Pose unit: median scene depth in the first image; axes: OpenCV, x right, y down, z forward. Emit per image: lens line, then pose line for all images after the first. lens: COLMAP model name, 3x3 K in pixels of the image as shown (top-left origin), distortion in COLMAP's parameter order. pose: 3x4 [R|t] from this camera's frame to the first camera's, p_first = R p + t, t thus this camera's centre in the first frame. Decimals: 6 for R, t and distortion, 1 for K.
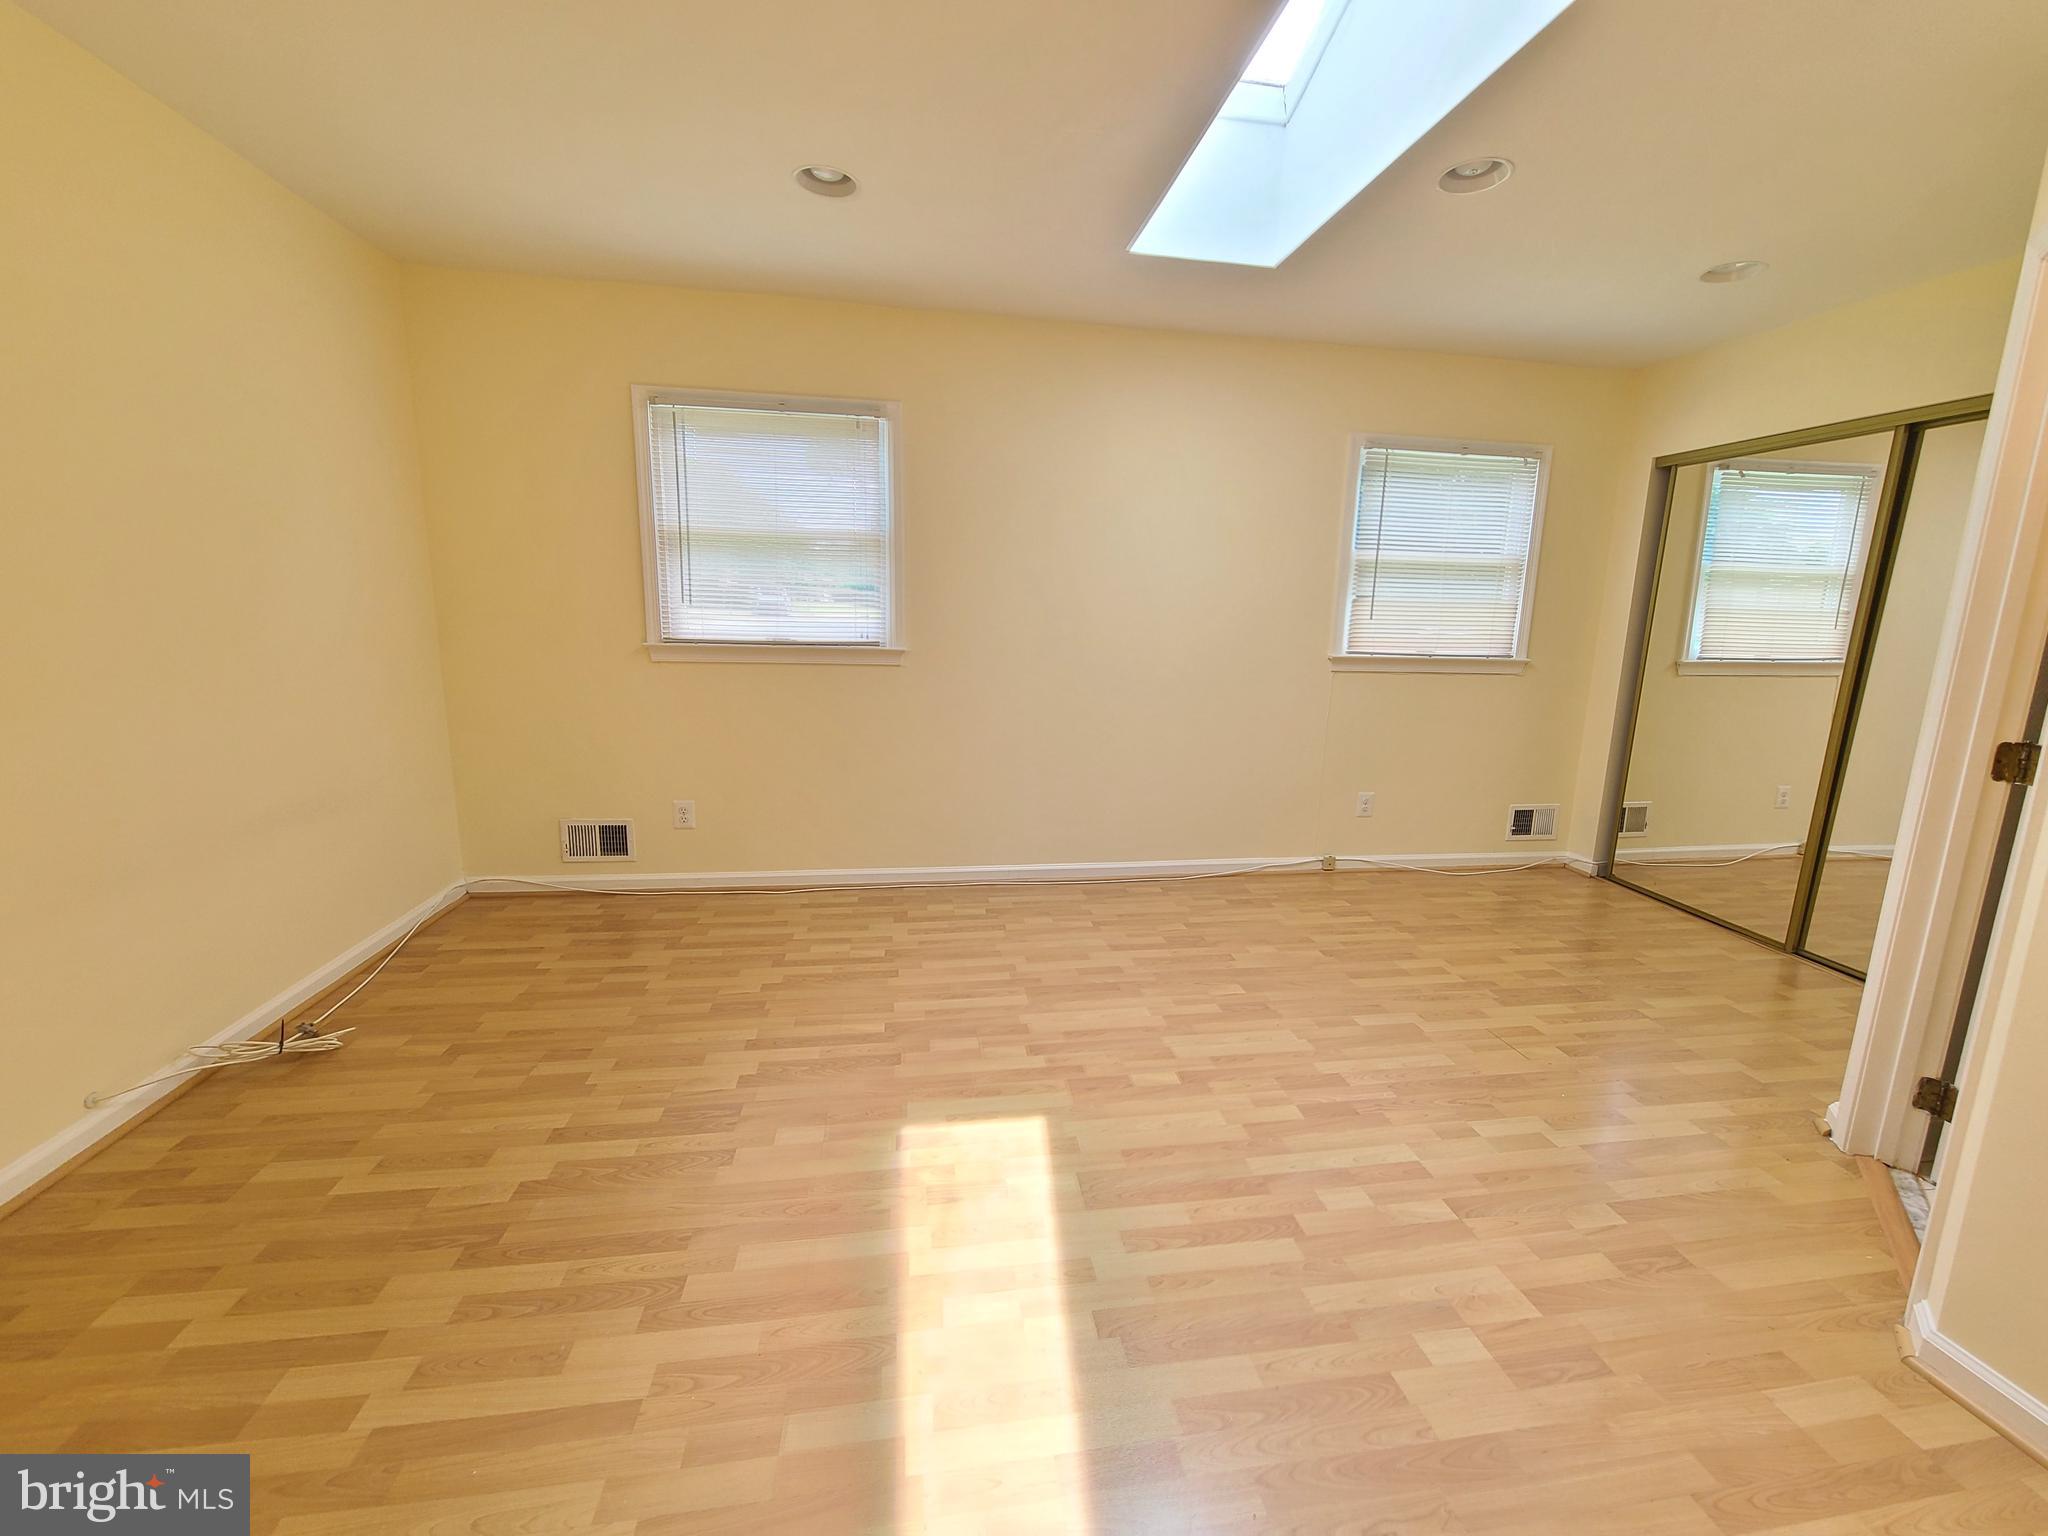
lens RADIAL K [[836.1, 0, 1043.5], [0, 836.1, 766.4], [0, 0, 1]] dist [0.002775, -0.001846]
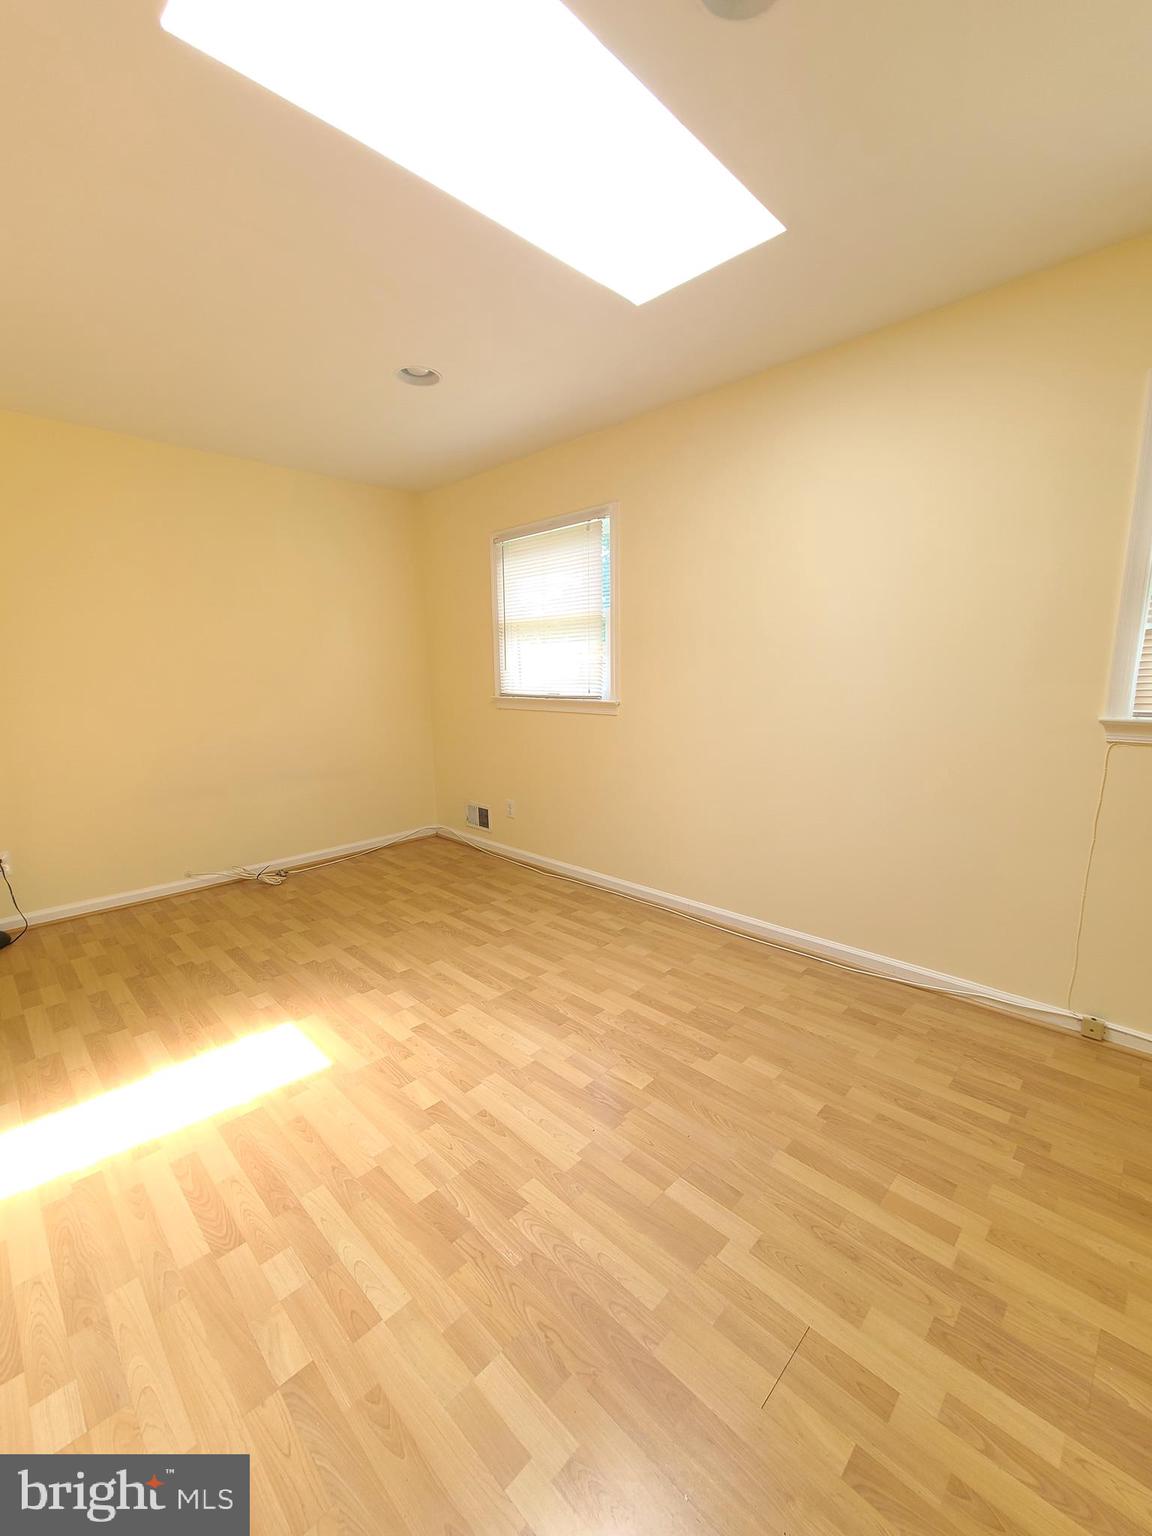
lens RADIAL K [[627.1, 0, 574.6], [0, 627.1, 779.2], [0, 0, 1]] dist [0.002775, -0.001846]
pose [[0.583158, 0.109391, -0.804960, 0.612561], [-0.120879, 0.991546, 0.047176, -0.070105], [0.803315, 0.069791, 0.591451, 0.455887]]
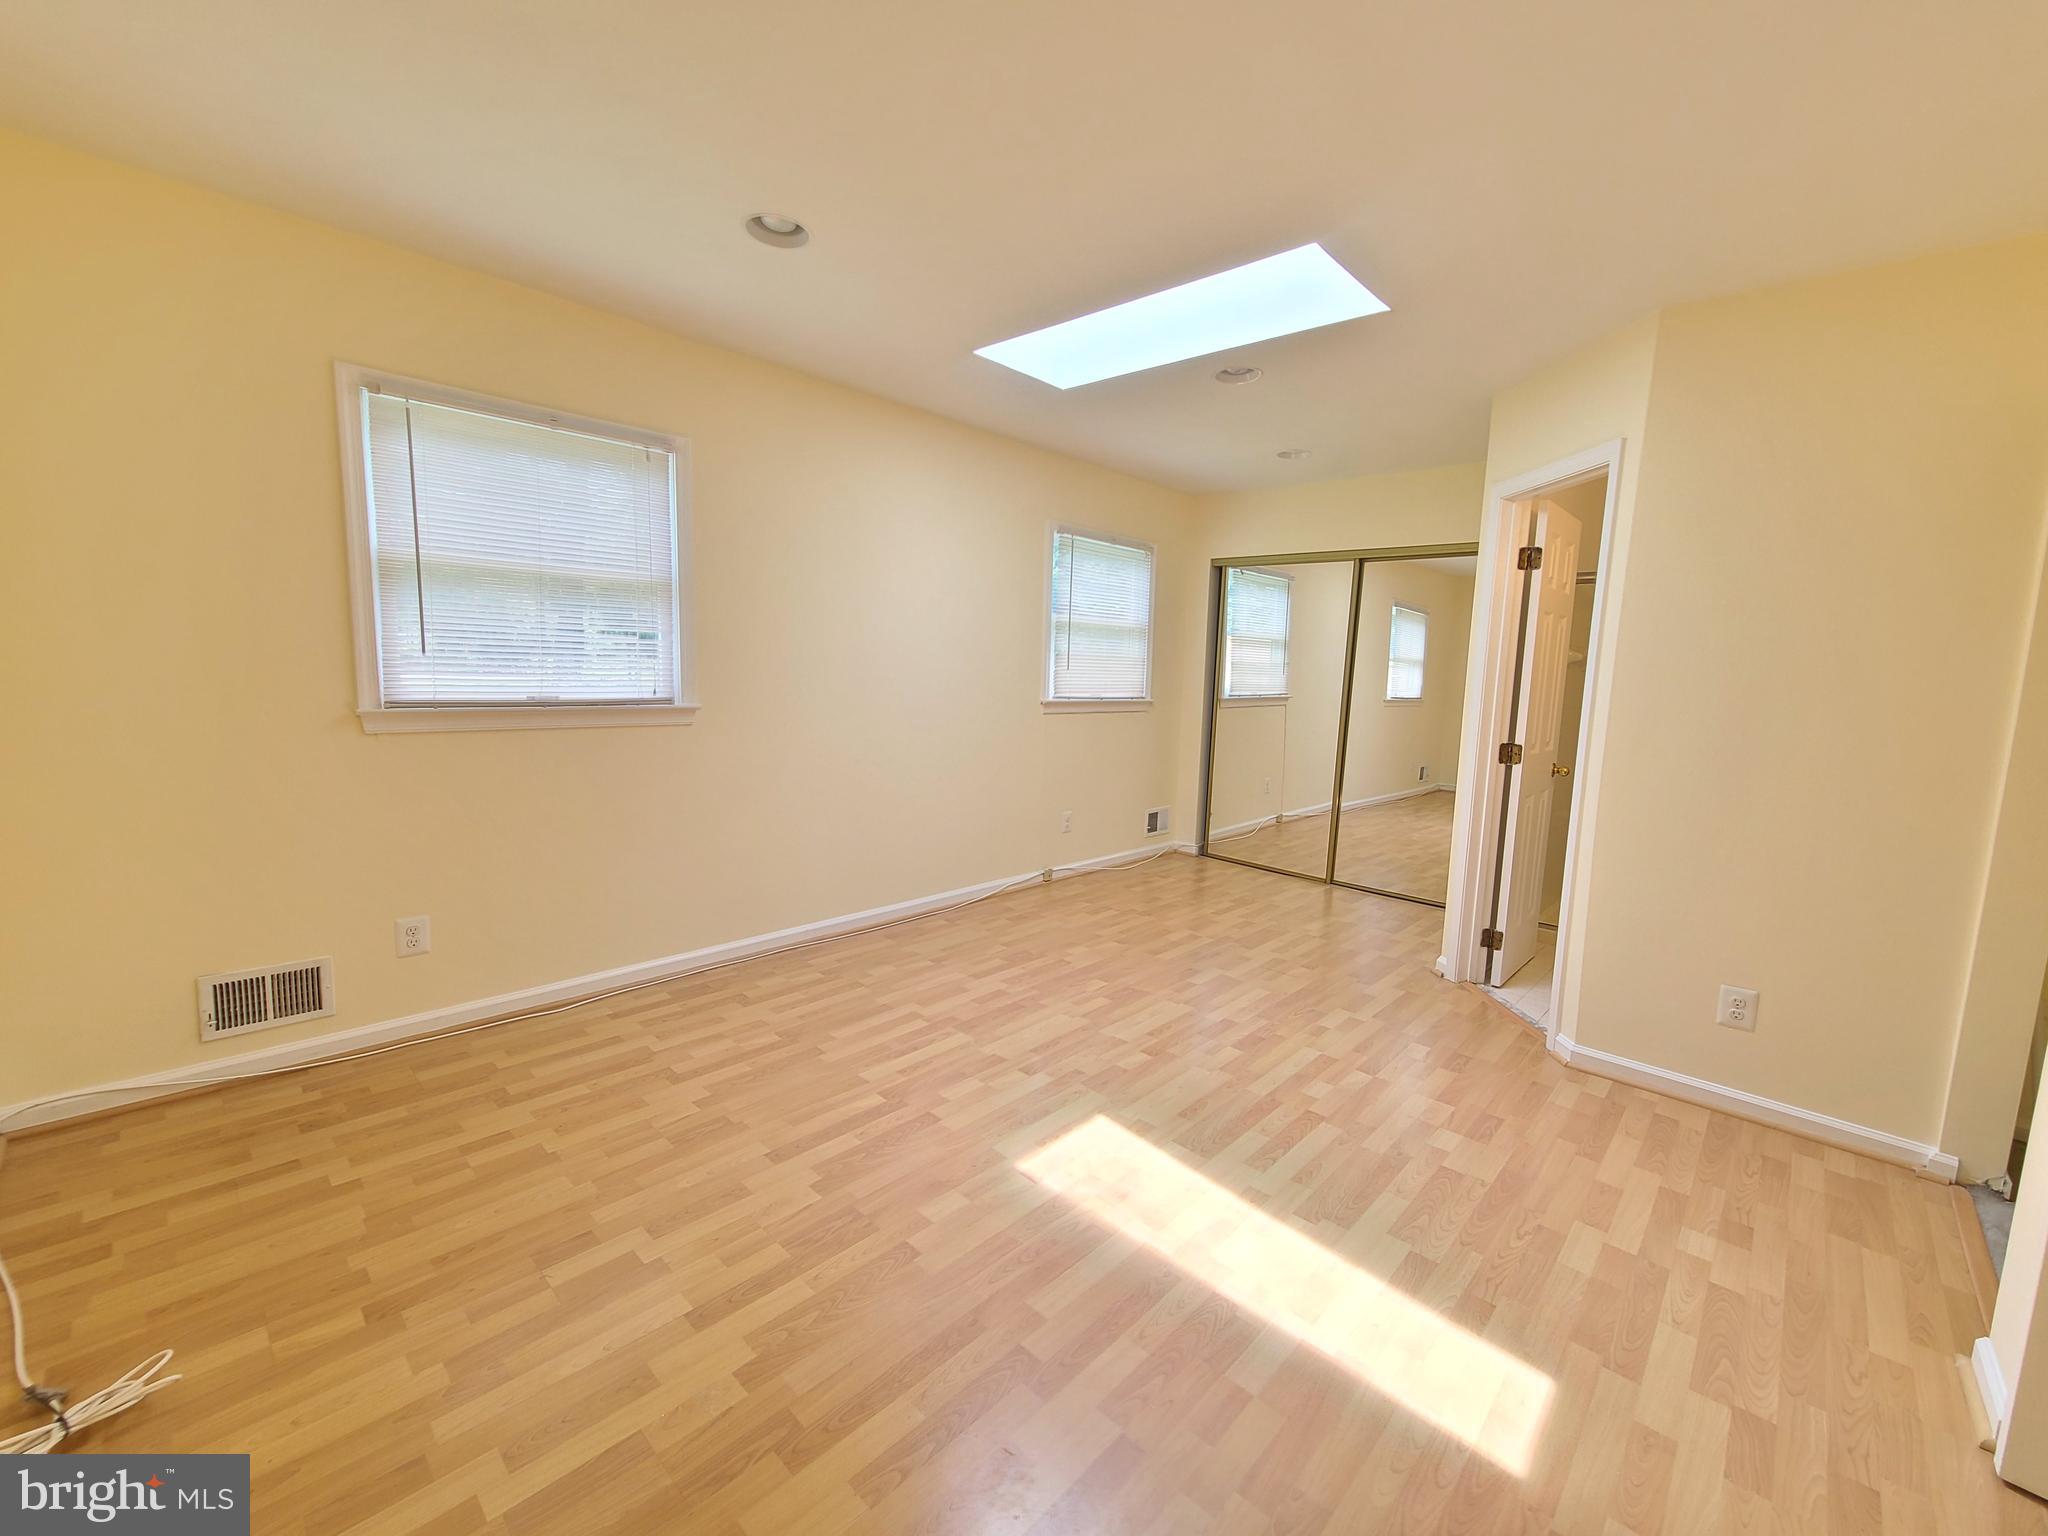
lens RADIAL K [[835.0, 0, 1044.6], [0, 835.0, 765.7], [0, 0, 1]] dist [-0.005962, -0.000192]
pose [[0.791492, -0.072111, 0.606911, -0.466890], [0.098732, 0.995058, -0.010530, -0.032783], [-0.603152, 0.068256, 0.794700, 0.070090]]
